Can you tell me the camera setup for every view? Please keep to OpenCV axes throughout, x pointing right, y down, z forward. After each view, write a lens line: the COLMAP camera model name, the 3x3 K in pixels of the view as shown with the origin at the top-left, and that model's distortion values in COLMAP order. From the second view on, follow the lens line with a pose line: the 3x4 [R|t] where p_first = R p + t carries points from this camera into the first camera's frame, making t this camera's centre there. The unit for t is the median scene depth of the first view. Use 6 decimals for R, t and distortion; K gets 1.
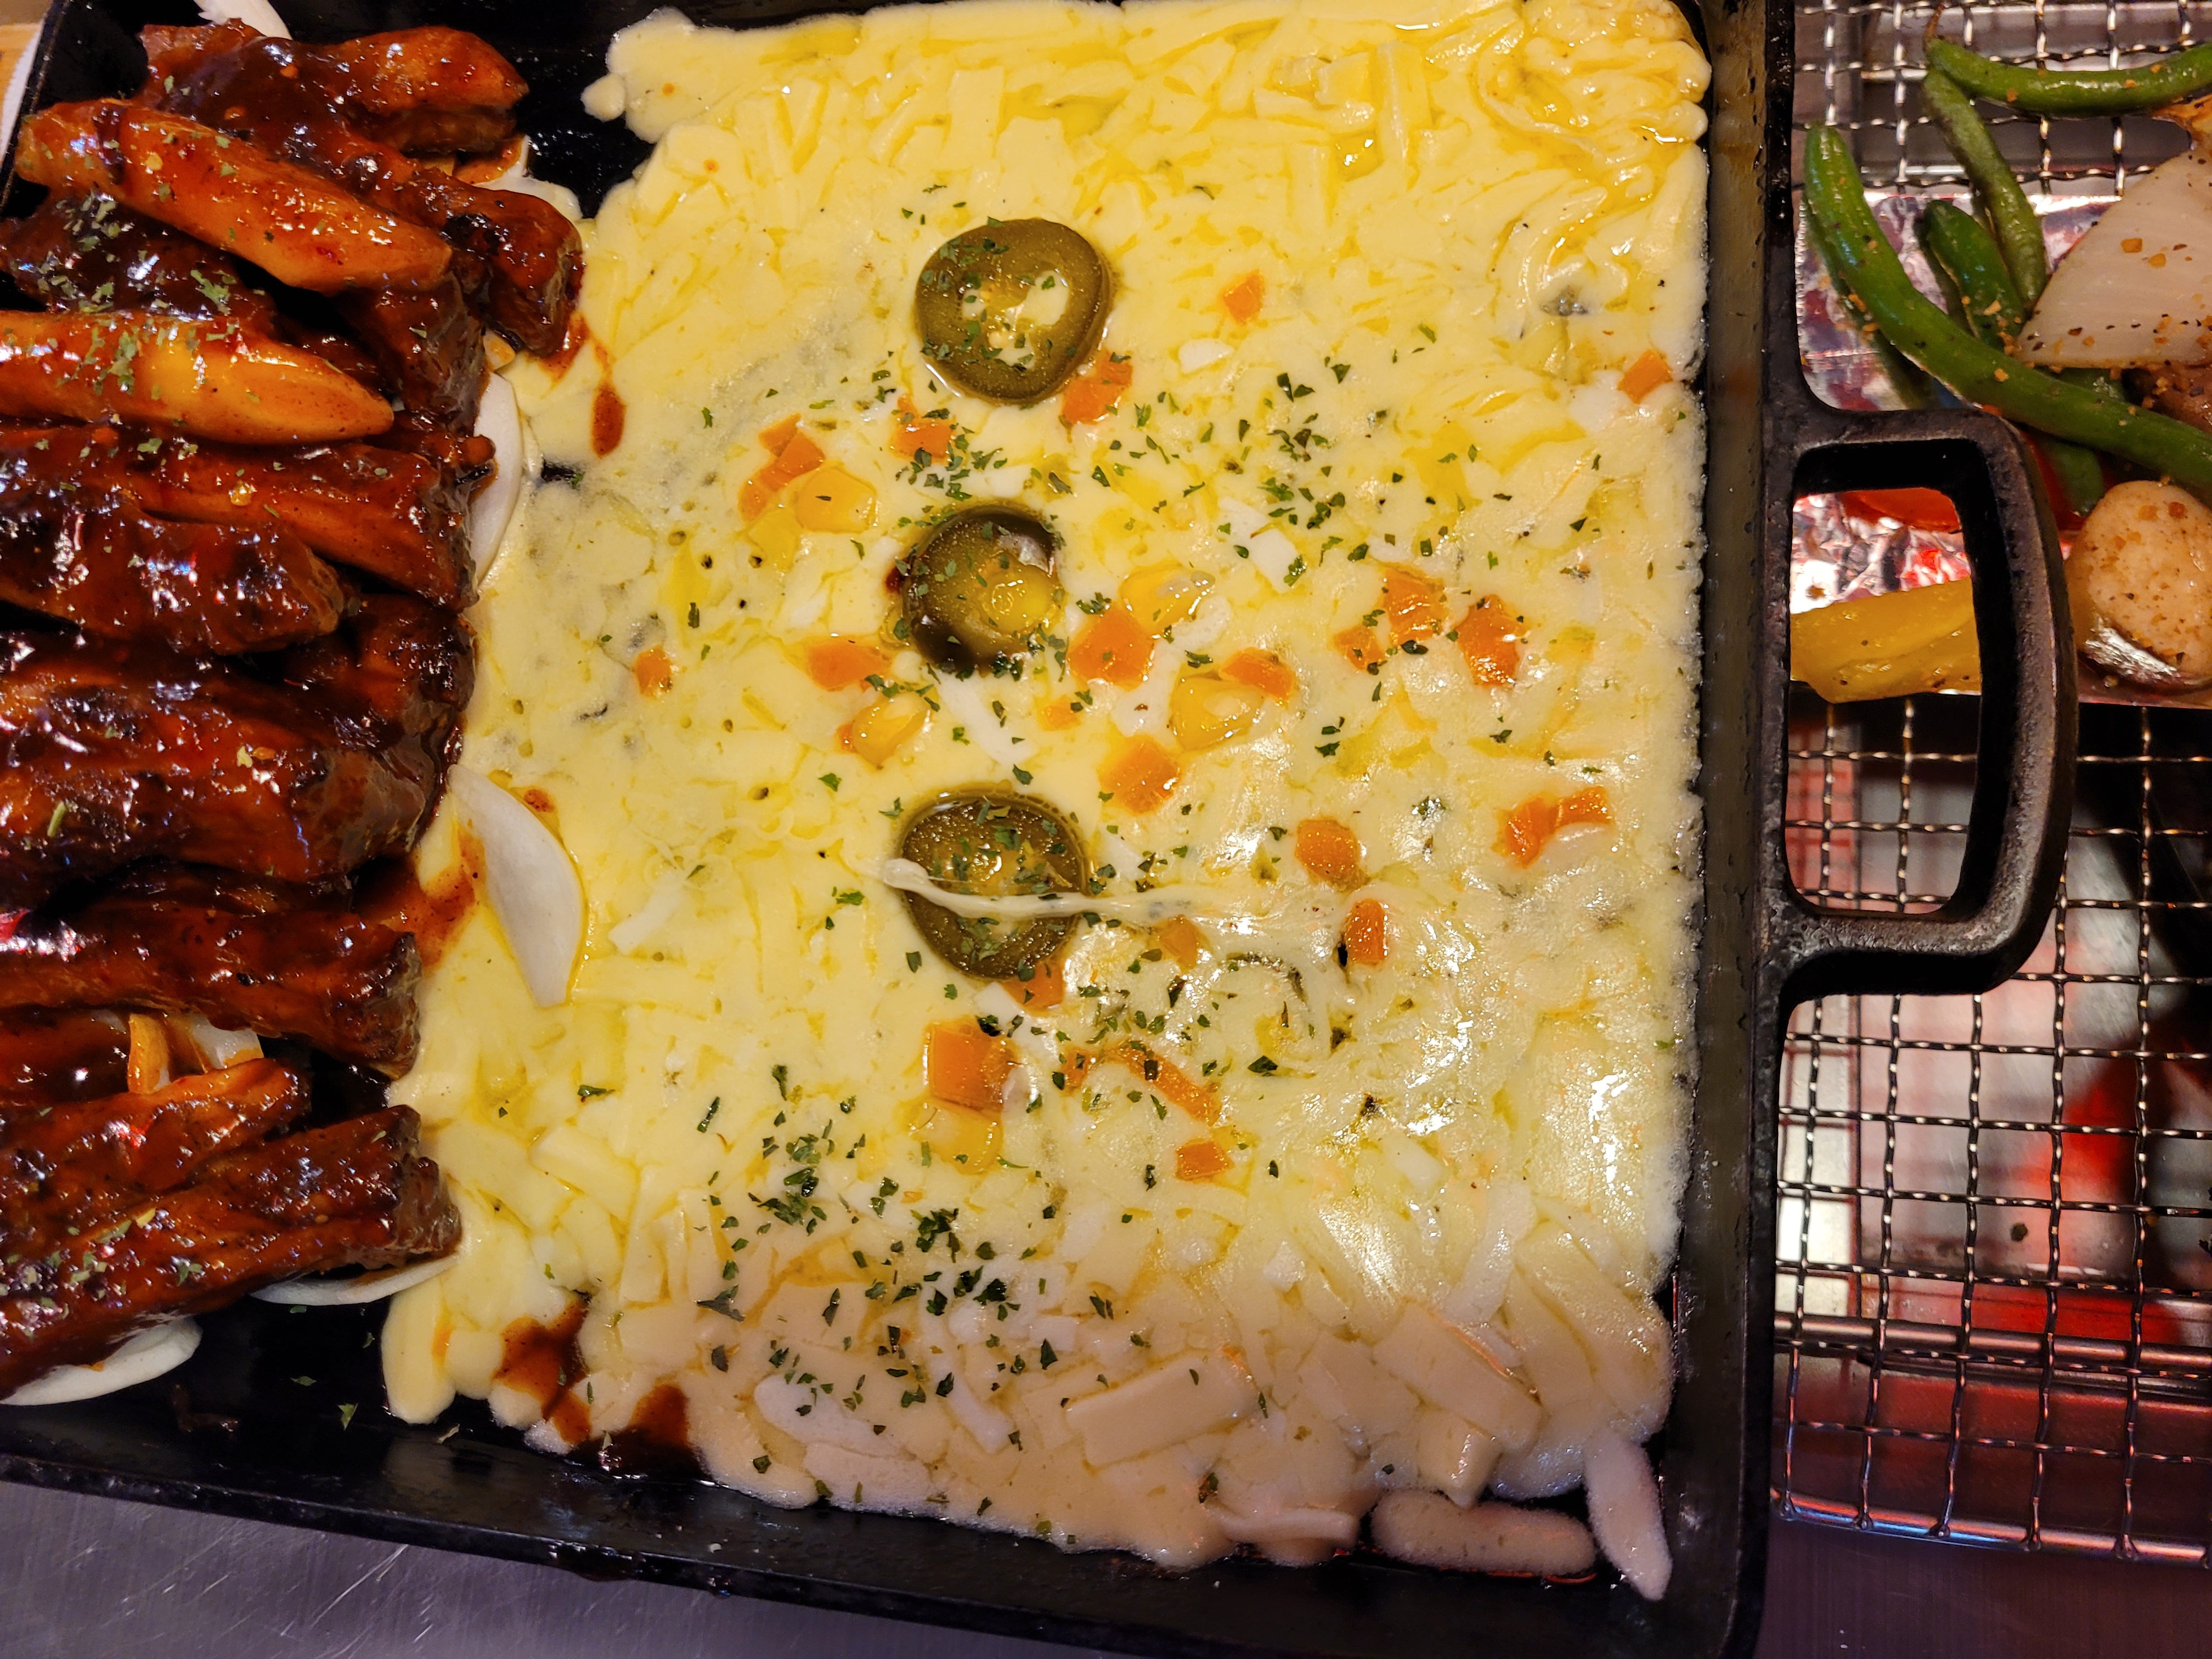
lens RADIAL K [[1640.2, 0, 1123.8], [0, 1640.2, 832.0], [0, 0, 1]] dist [0.007770, -0.000726]
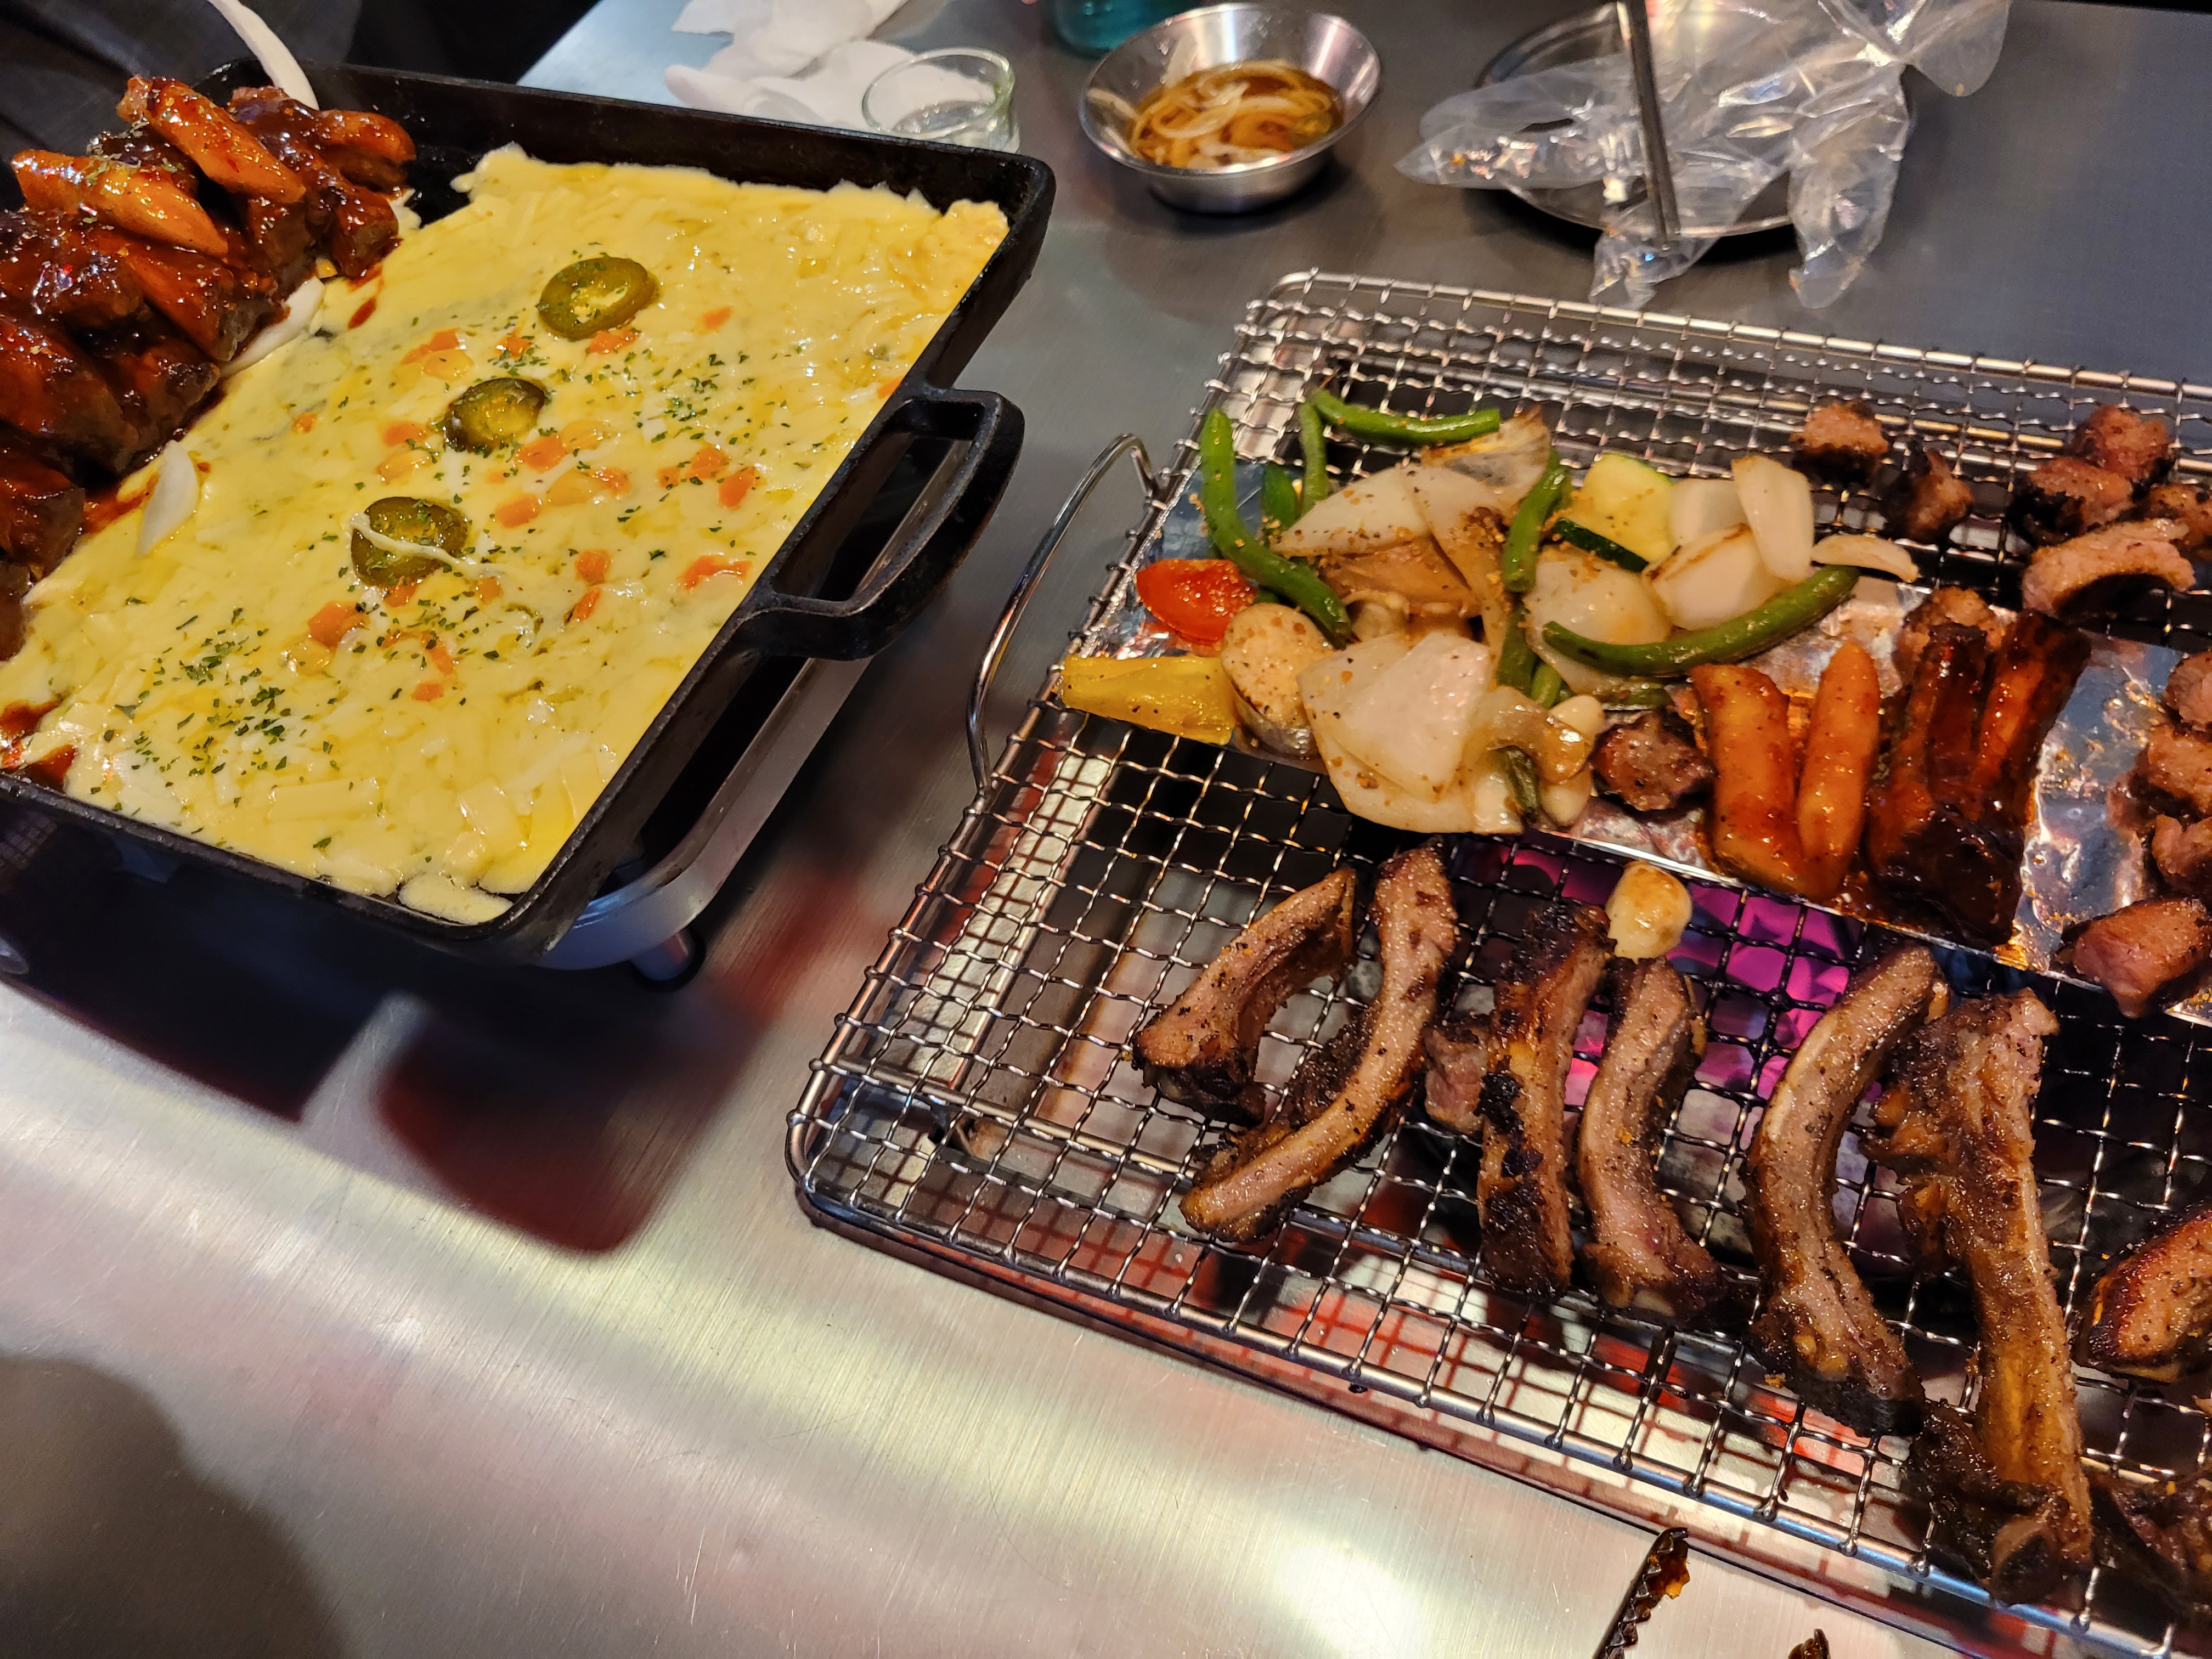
lens RADIAL K [[1640.2, 0, 1123.8], [0, 1640.2, 832.0], [0, 0, 1]] dist [0.007770, -0.000726]
pose [[0.954468, 0.270047, -0.126749, 0.858146], [-0.296780, 0.902613, -0.311789, 0.570729], [0.030207, 0.335209, 0.941659, -0.407888]]
